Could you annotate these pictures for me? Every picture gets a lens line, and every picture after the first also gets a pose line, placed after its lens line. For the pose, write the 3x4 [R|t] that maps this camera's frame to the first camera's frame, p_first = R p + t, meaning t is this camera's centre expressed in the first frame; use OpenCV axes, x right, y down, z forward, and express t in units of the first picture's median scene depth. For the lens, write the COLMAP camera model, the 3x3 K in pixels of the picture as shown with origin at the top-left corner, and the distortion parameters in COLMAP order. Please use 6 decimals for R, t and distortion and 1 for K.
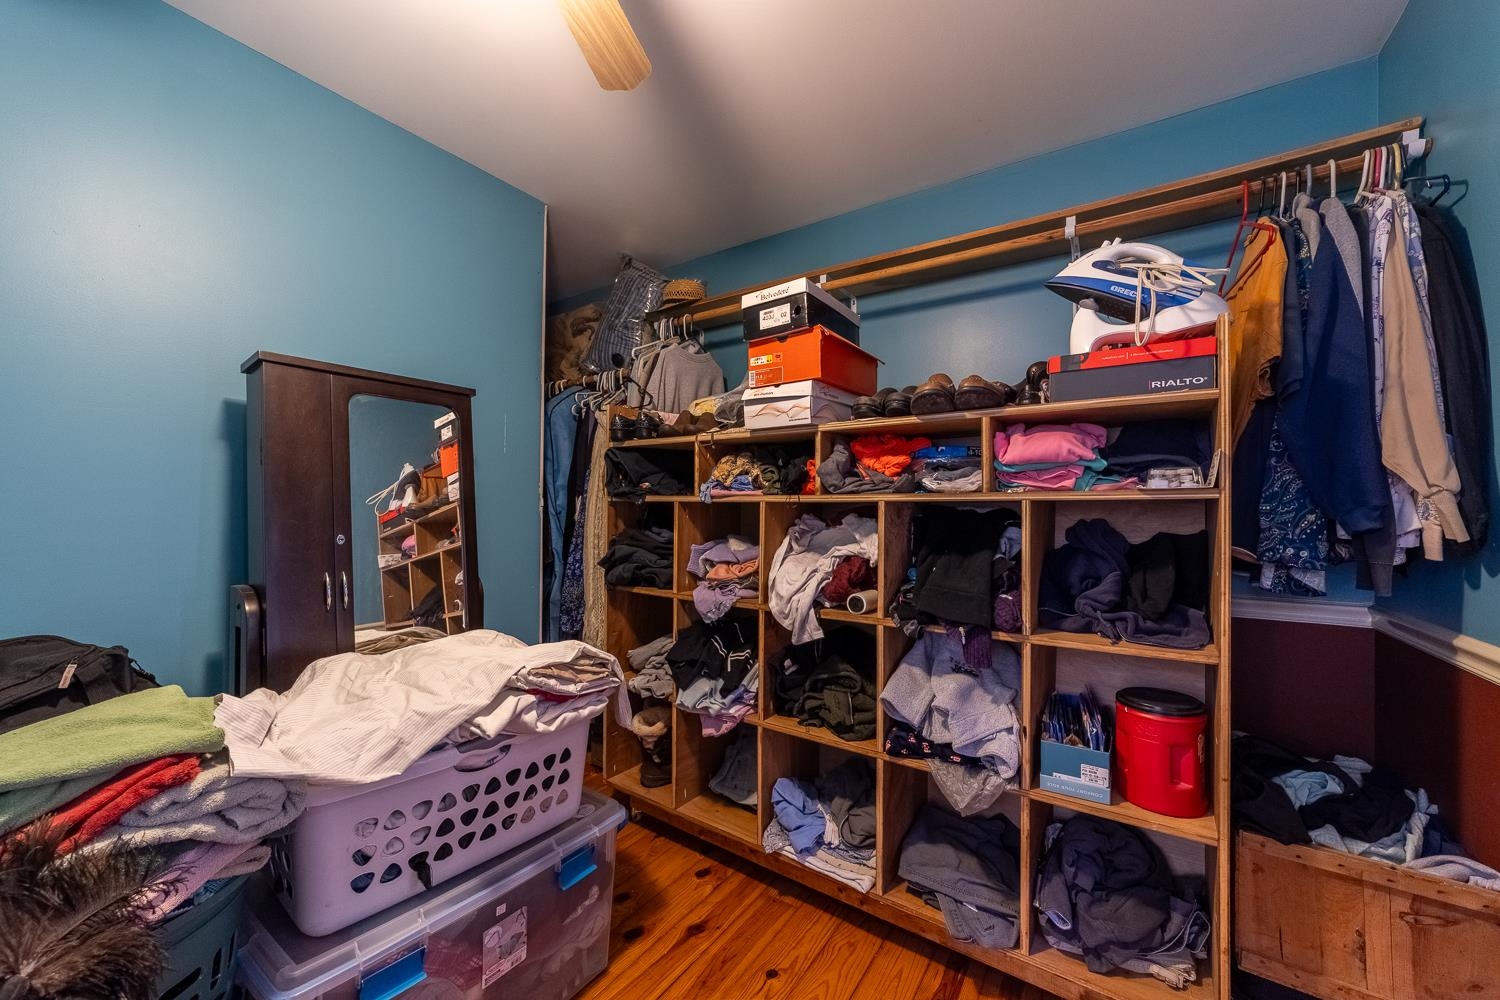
lens RADIAL K [[572.4, 0, 742.6], [0, 572.4, 507.0], [0, 0, 1]] dist [-0.006929, 0.002727]
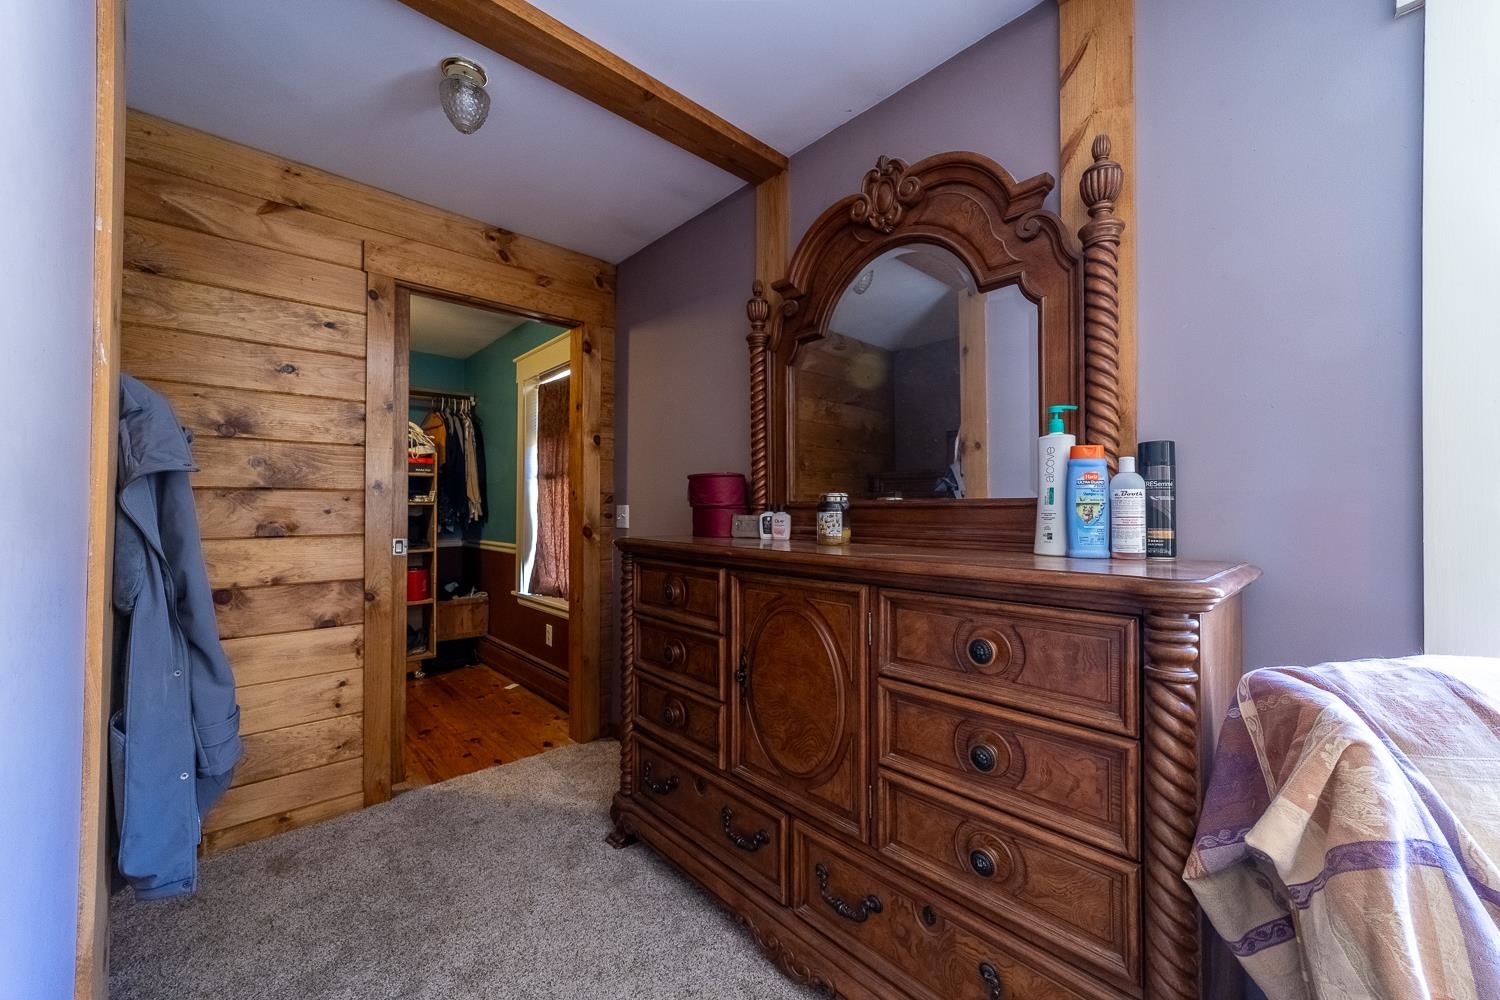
lens RADIAL K [[572.4, 0, 747.4], [0, 572.4, 501.8], [0, 0, 1]] dist [-0.006929, 0.002727]
pose [[0.238127, 0.006256, 0.971214, -1.980445], [-0.004610, 0.999975, -0.005311, -0.022202], [-0.971223, -0.003213, 0.238150, -1.598771]]
